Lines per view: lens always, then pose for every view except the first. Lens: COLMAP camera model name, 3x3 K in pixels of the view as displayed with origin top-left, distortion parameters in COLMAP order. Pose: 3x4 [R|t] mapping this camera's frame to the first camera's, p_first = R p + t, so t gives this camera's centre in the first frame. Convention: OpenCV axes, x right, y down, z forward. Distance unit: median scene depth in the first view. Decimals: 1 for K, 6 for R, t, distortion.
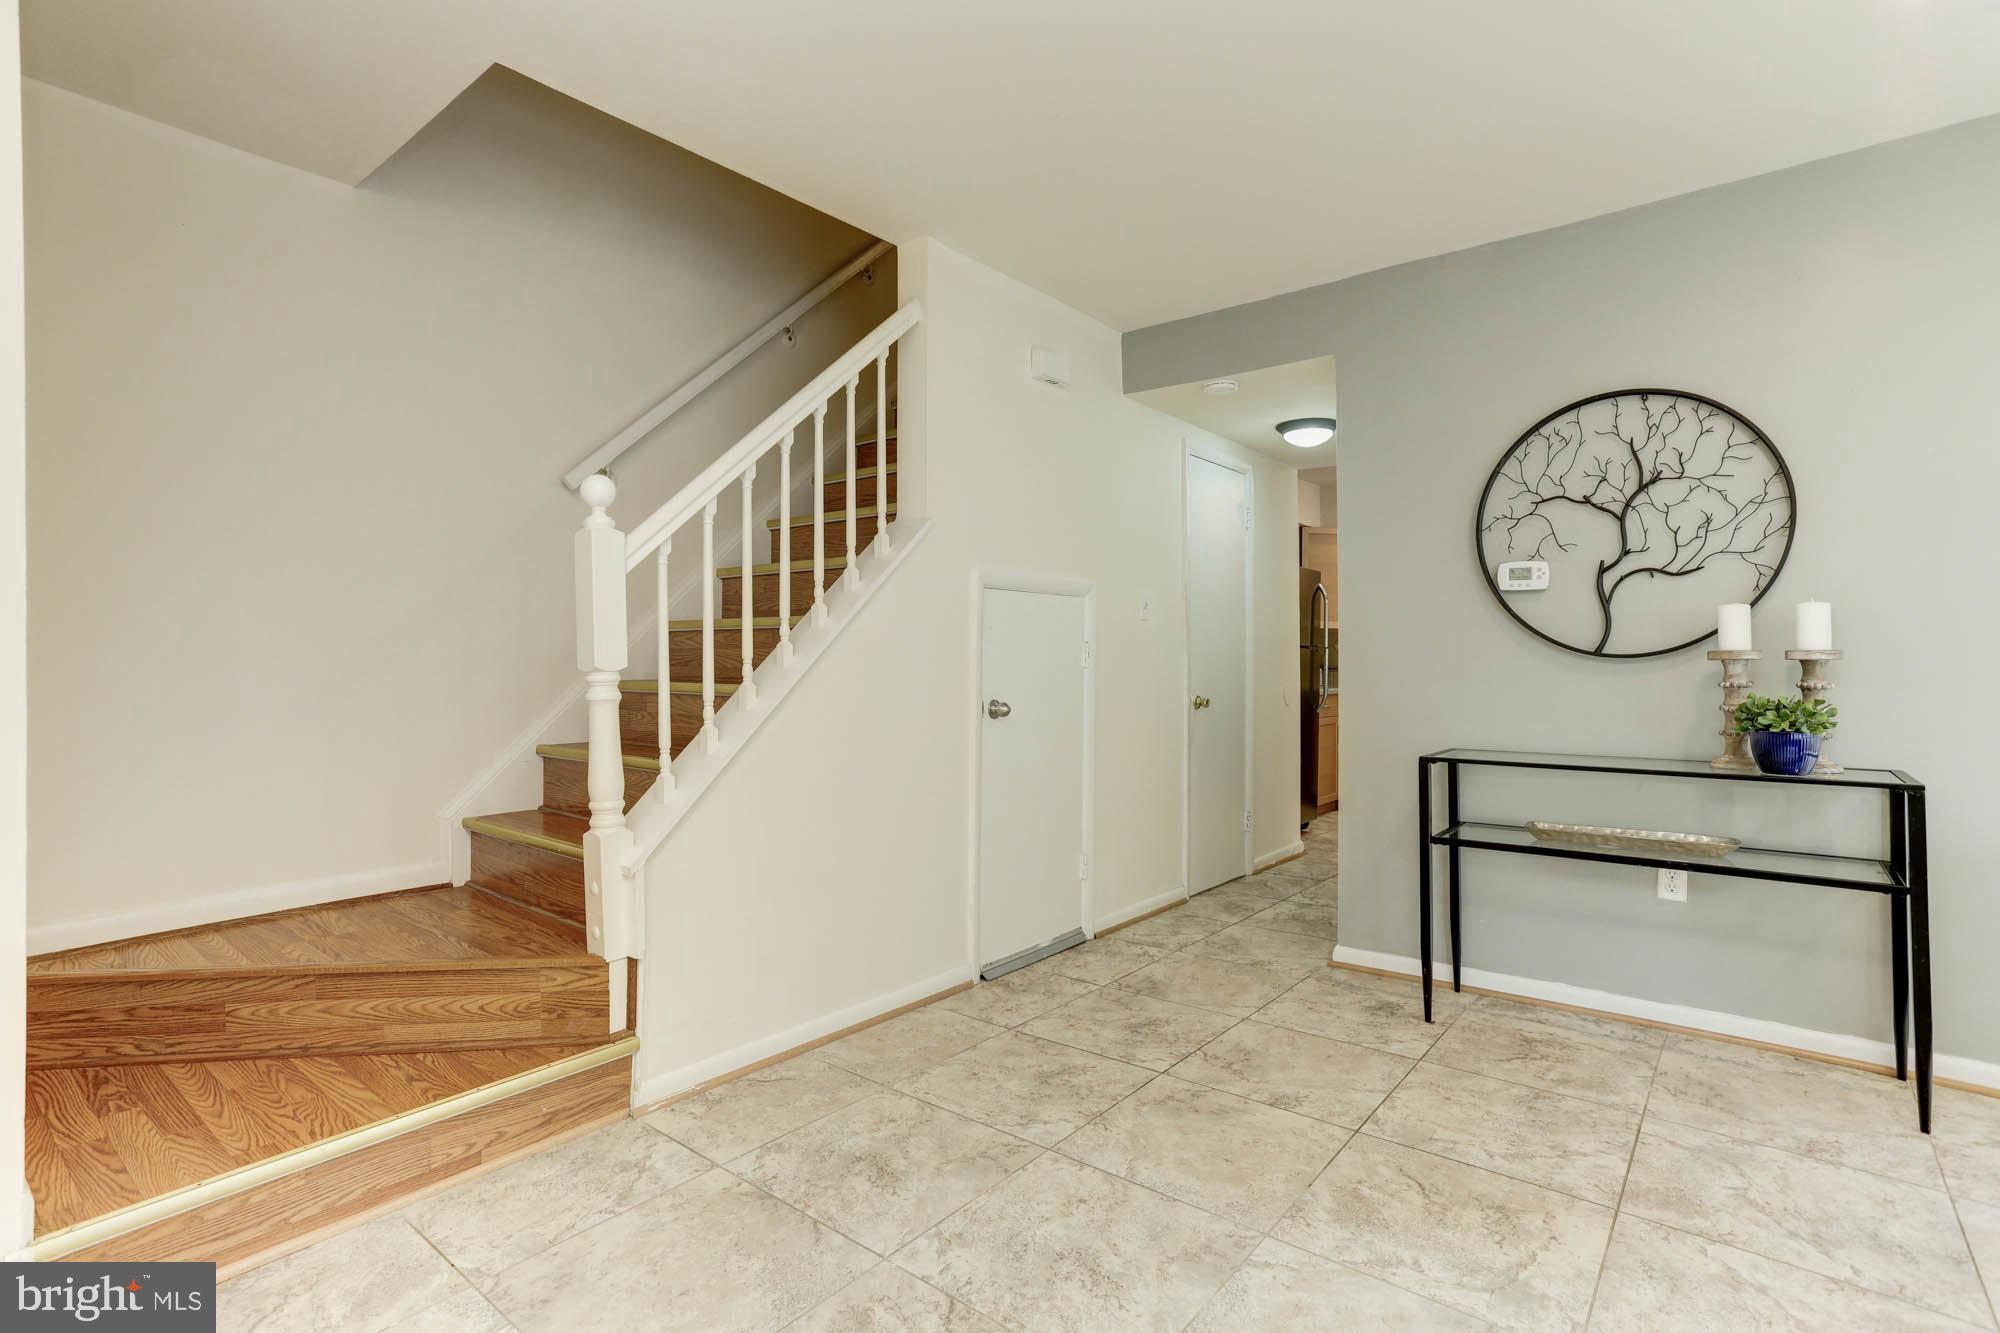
lens RADIAL K [[980.6, 0, 988.8], [0, 980.6, 652.0], [0, 0, 1]] dist [-0.044859, 0.026505]
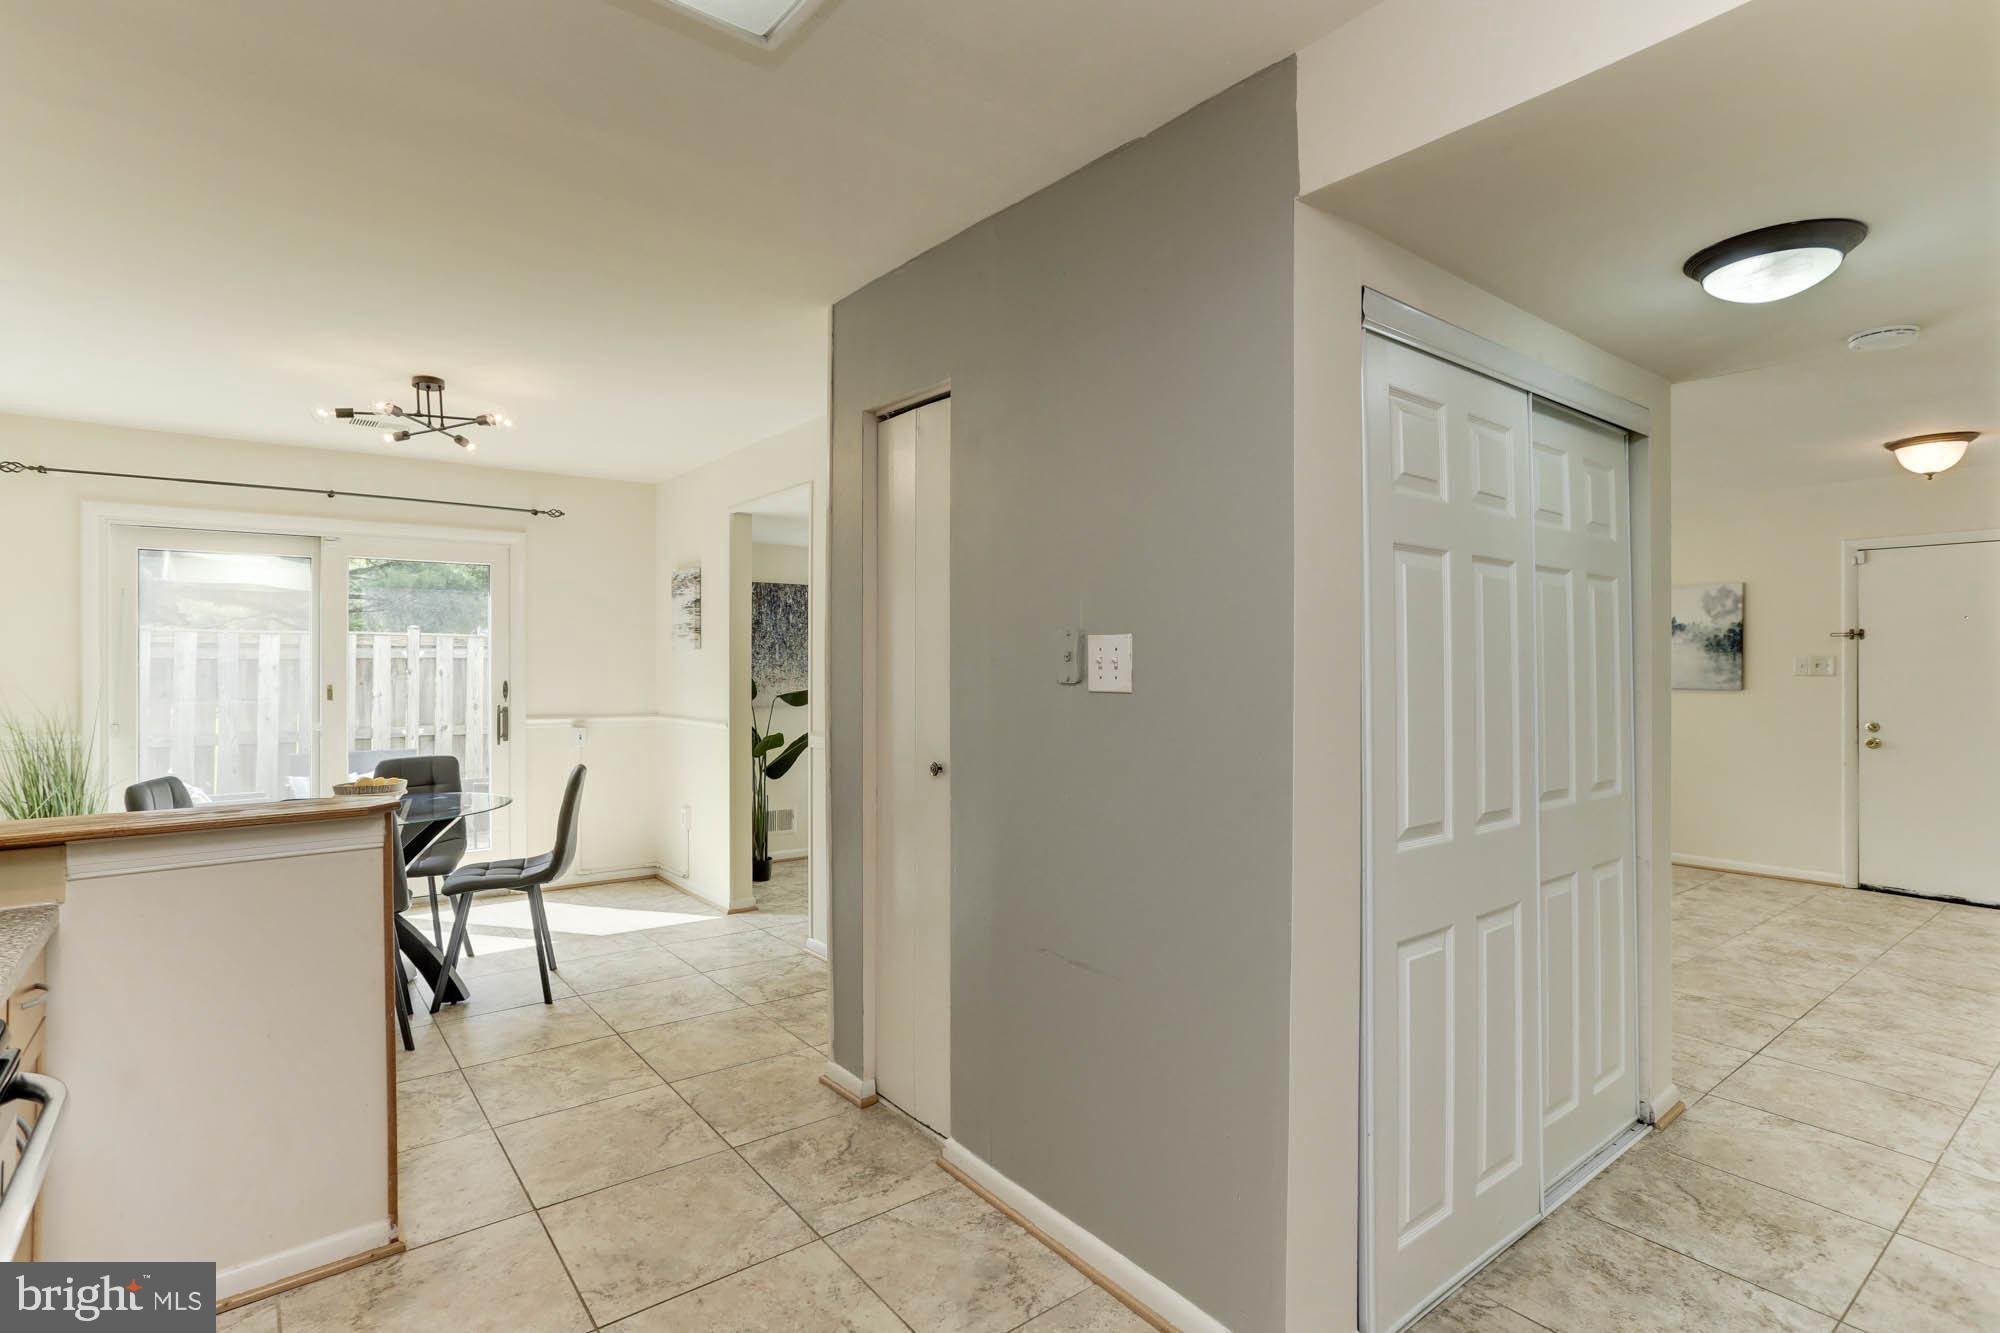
lens RADIAL K [[980.6, 0, 966.5], [0, 980.6, 655.2], [0, 0, 1]] dist [-0.044859, 0.026505]
pose [[-0.970542, -0.000780, 0.240932, 0.952583], [-0.004407, 0.999885, -0.014515, -0.071461], [-0.240893, -0.015149, -0.970433, 2.487677]]
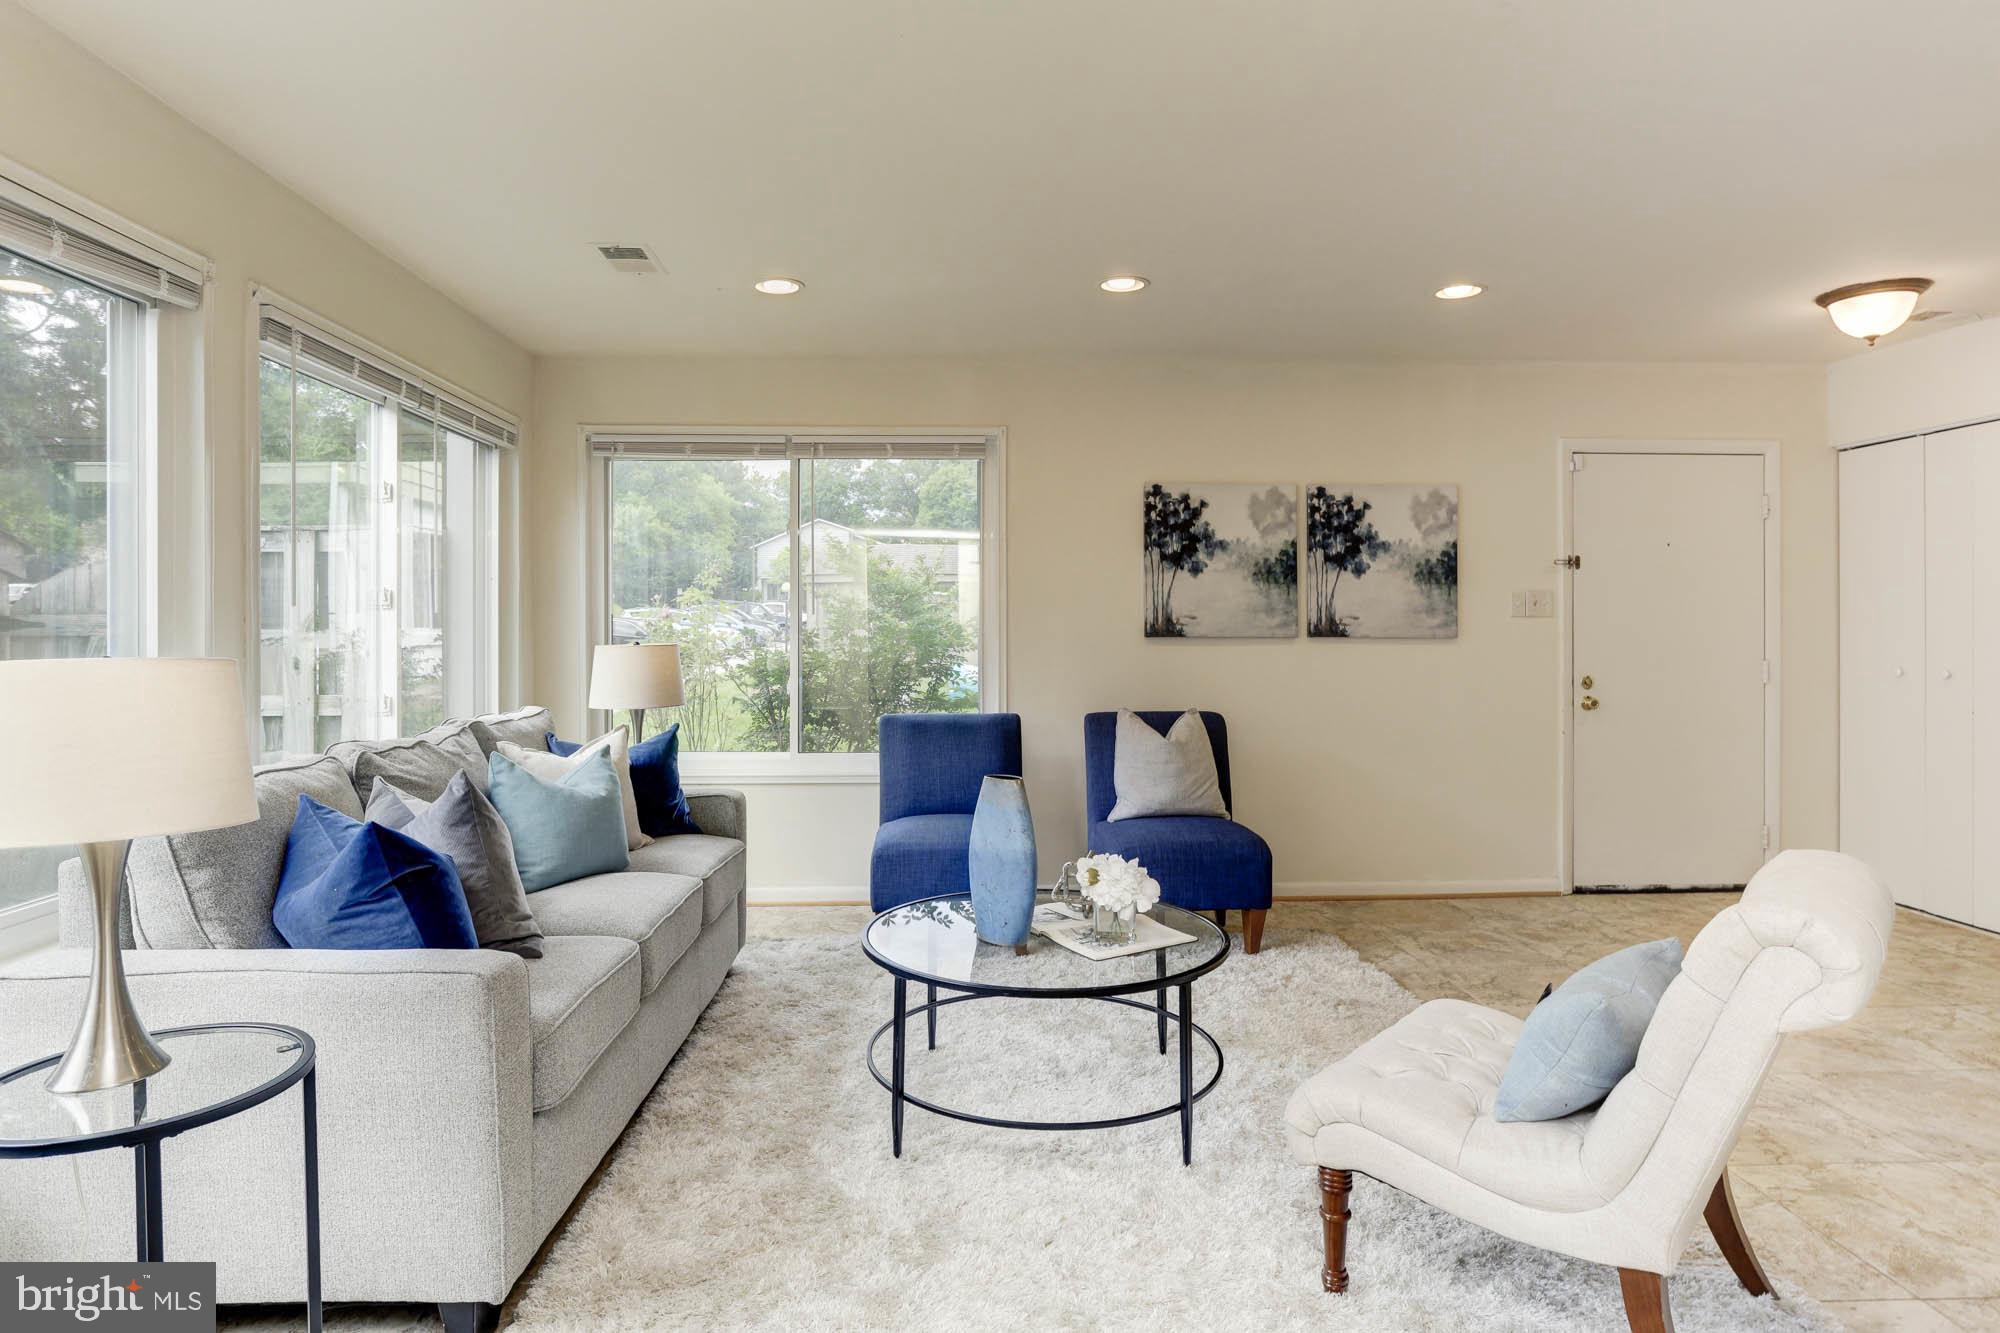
lens RADIAL K [[1123.6, 0, 983.7], [0, 1123.6, 626.4], [0, 0, 1]] dist [-0.041907, 0.031514]
pose [[-0.749288, -0.001455, -0.662243, 1.538709], [0.001575, 0.999991, -0.003979, -0.043106], [0.662243, -0.004024, -0.749278, 0.719361]]
